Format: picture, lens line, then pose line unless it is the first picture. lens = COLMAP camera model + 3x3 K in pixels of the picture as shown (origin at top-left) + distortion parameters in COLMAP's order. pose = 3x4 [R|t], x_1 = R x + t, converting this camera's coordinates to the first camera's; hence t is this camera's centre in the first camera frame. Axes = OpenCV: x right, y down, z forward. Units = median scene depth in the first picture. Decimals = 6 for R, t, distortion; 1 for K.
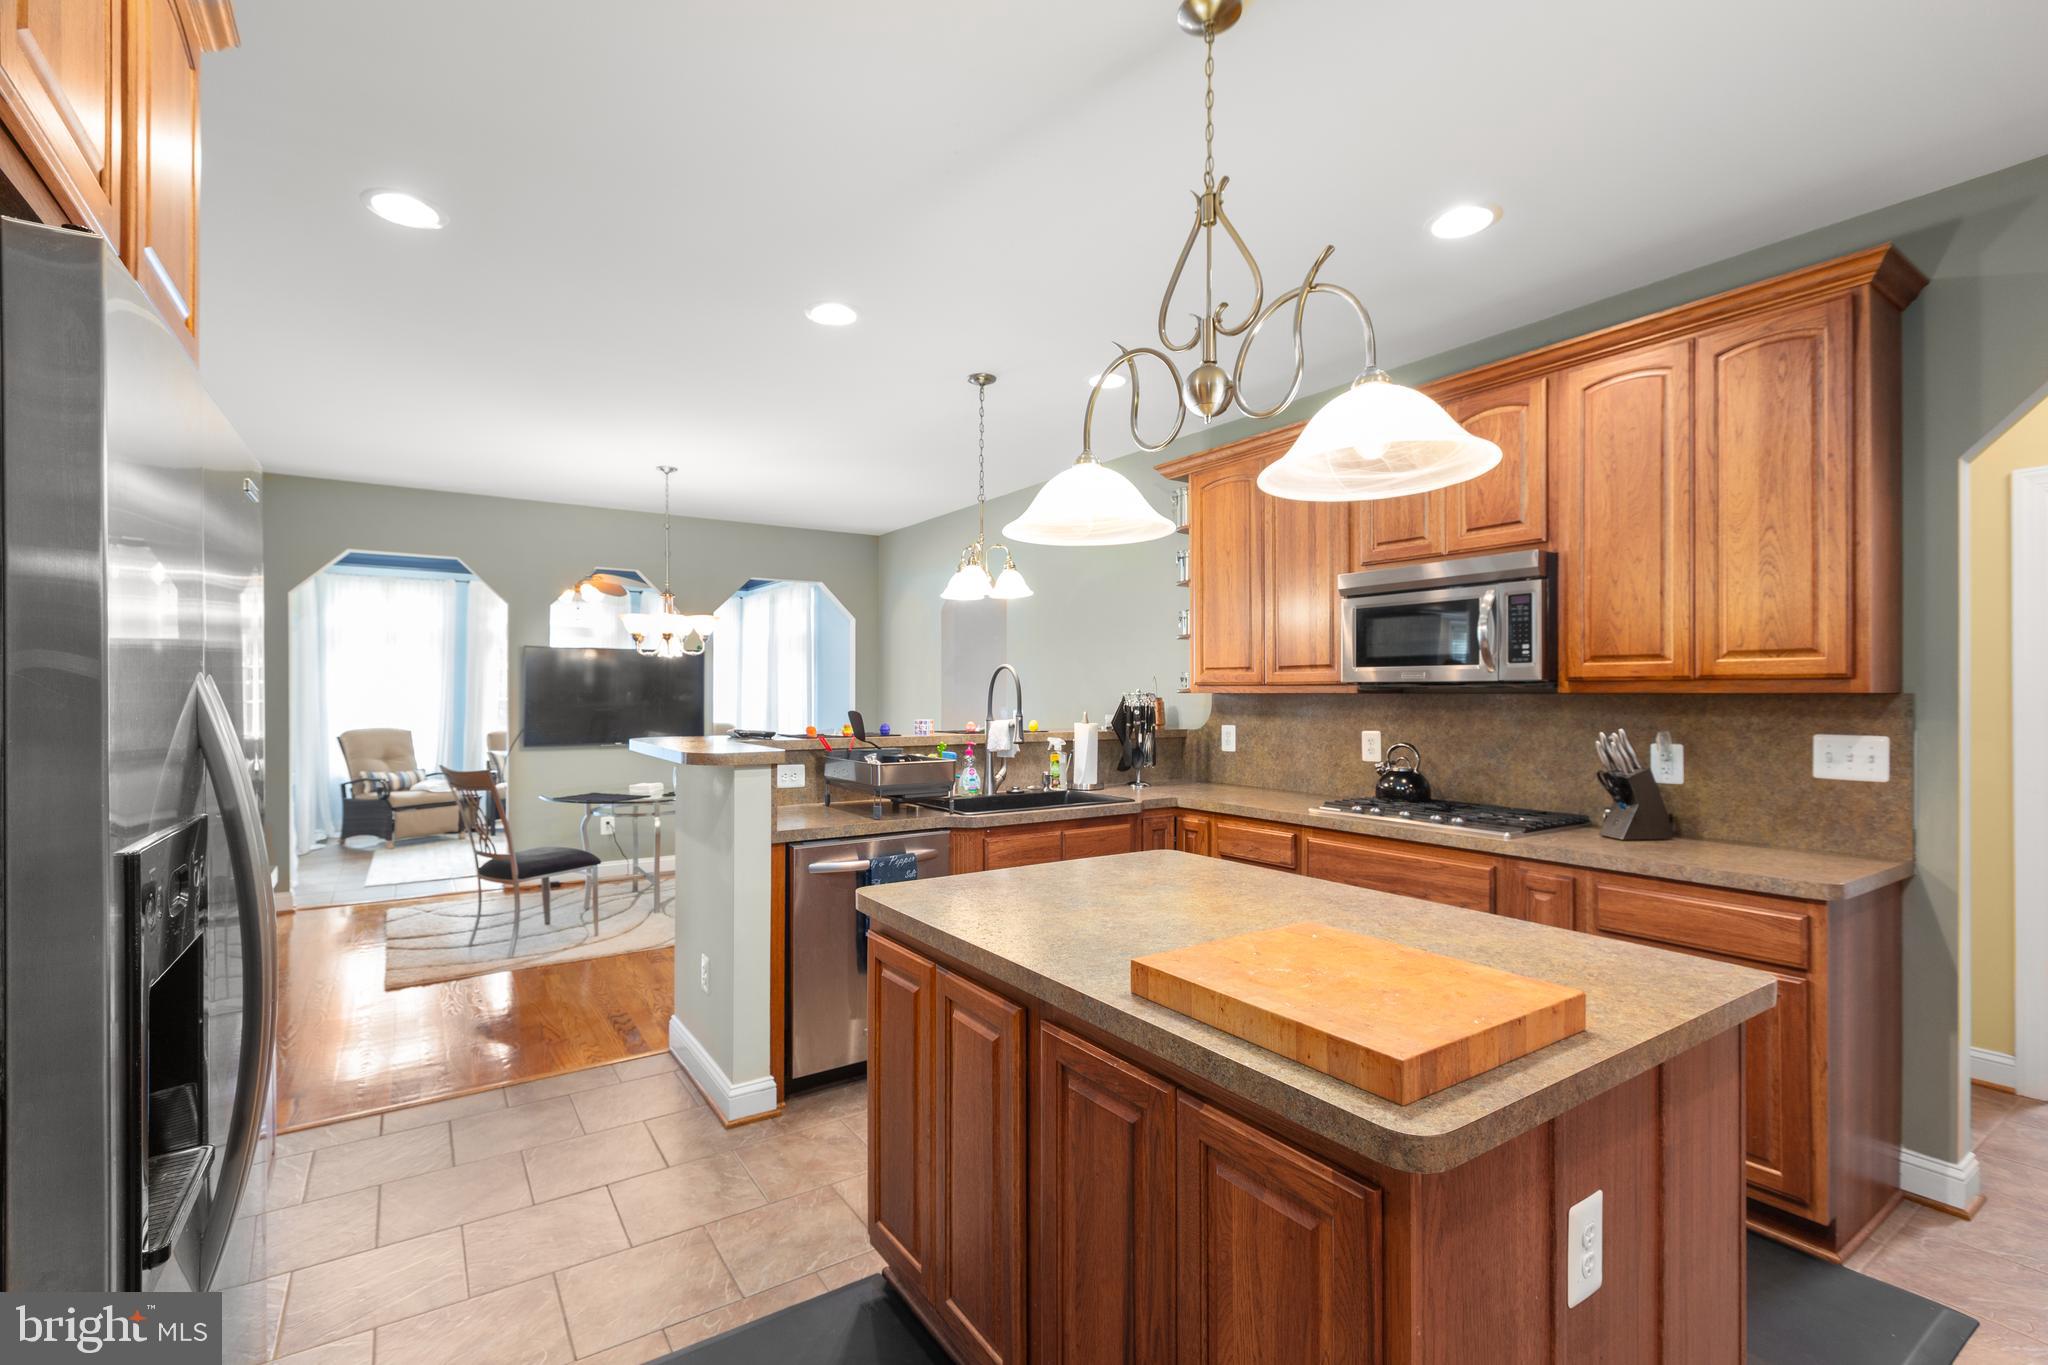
lens RADIAL K [[915.2, 0, 1024.6], [0, 915.2, 686.6], [0, 0, 1]] dist [0.000651, -0.001007]
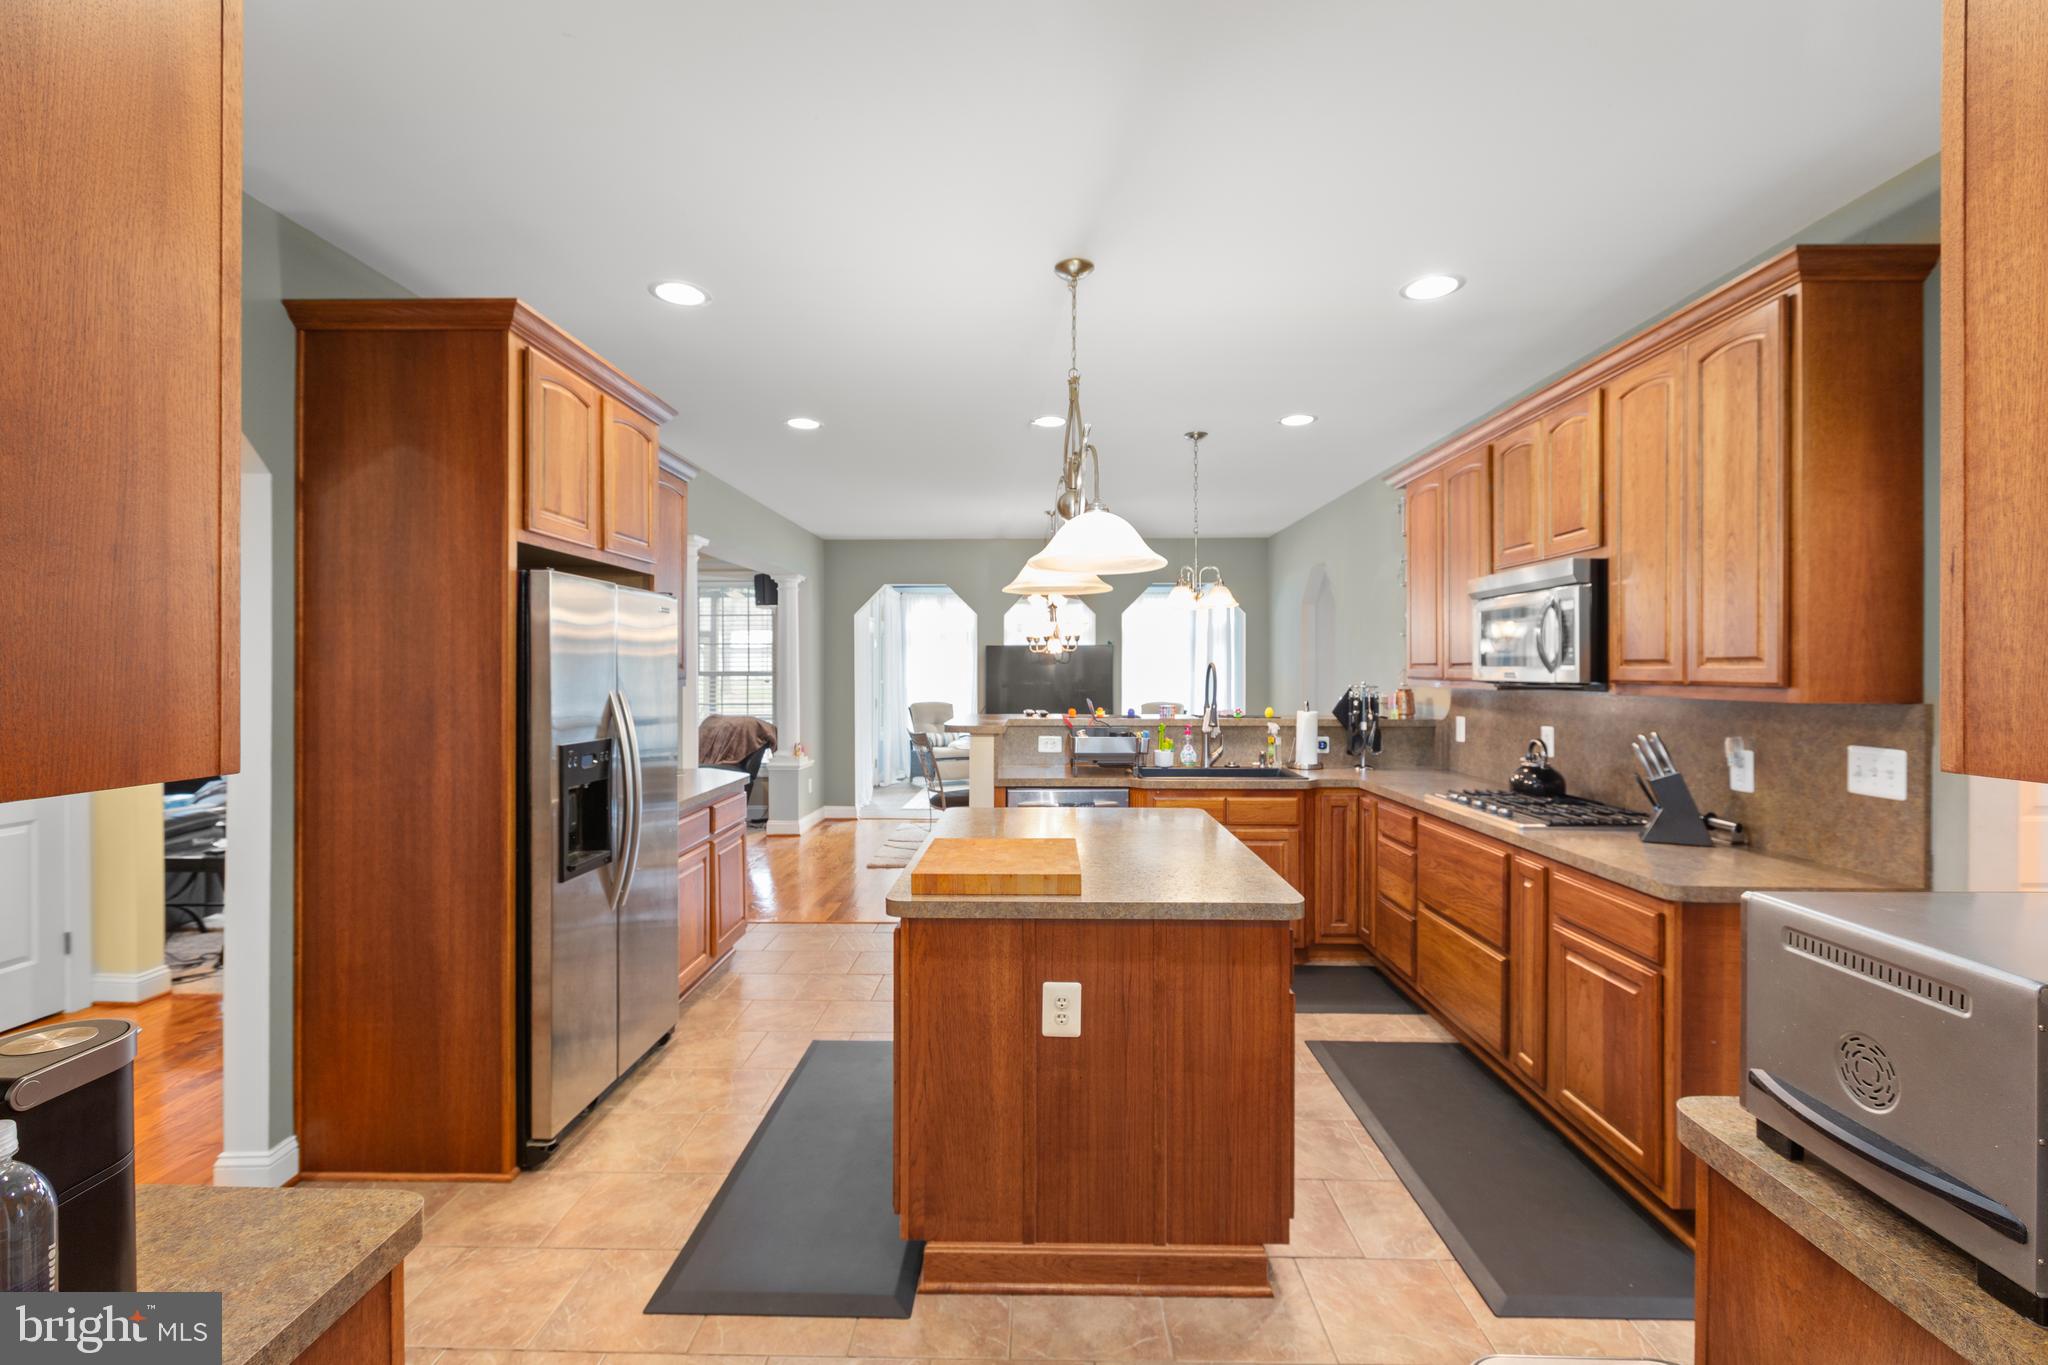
lens RADIAL K [[915.2, 0, 1025.1], [0, 915.2, 668.6], [0, 0, 1]] dist [0.000651, -0.001007]
pose [[0.818135, -0.001862, -0.575023, 0.642442], [0.005406, 0.999975, 0.004453, -0.030914], [0.575001, -0.006751, 0.818125, -0.214477]]
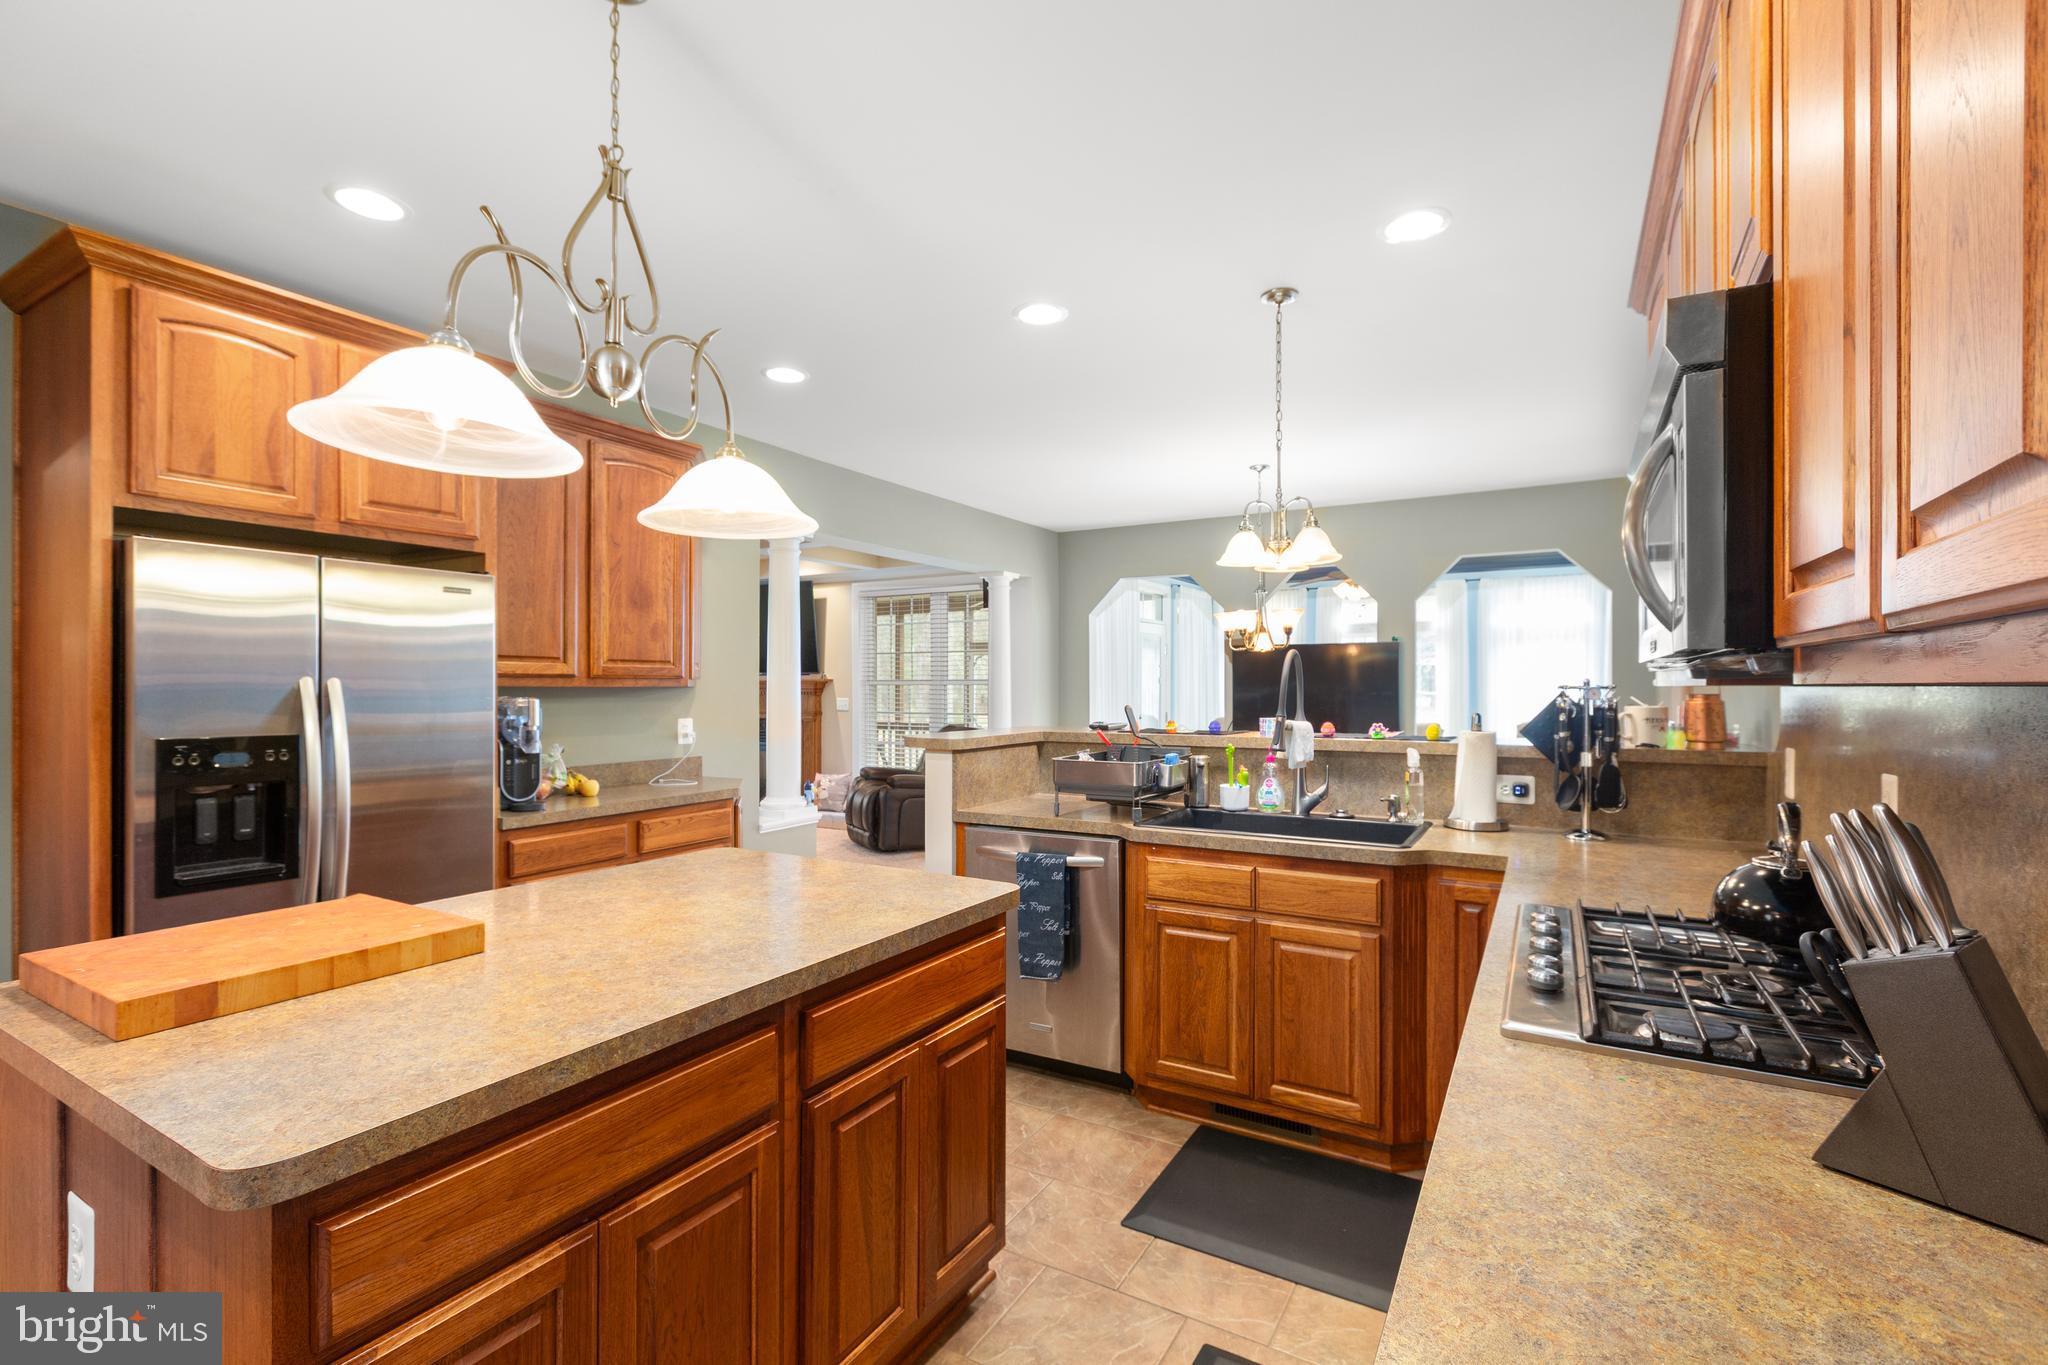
lens RADIAL K [[915.2, 0, 1012.3], [0, 915.2, 690.4], [0, 0, 1]] dist [0.000651, -0.001007]
pose [[0.434876, 0.003041, -0.900485, 0.766293], [0.007594, 0.999946, 0.007044, 0.004004], [0.900459, -0.009902, 0.434829, 0.585096]]
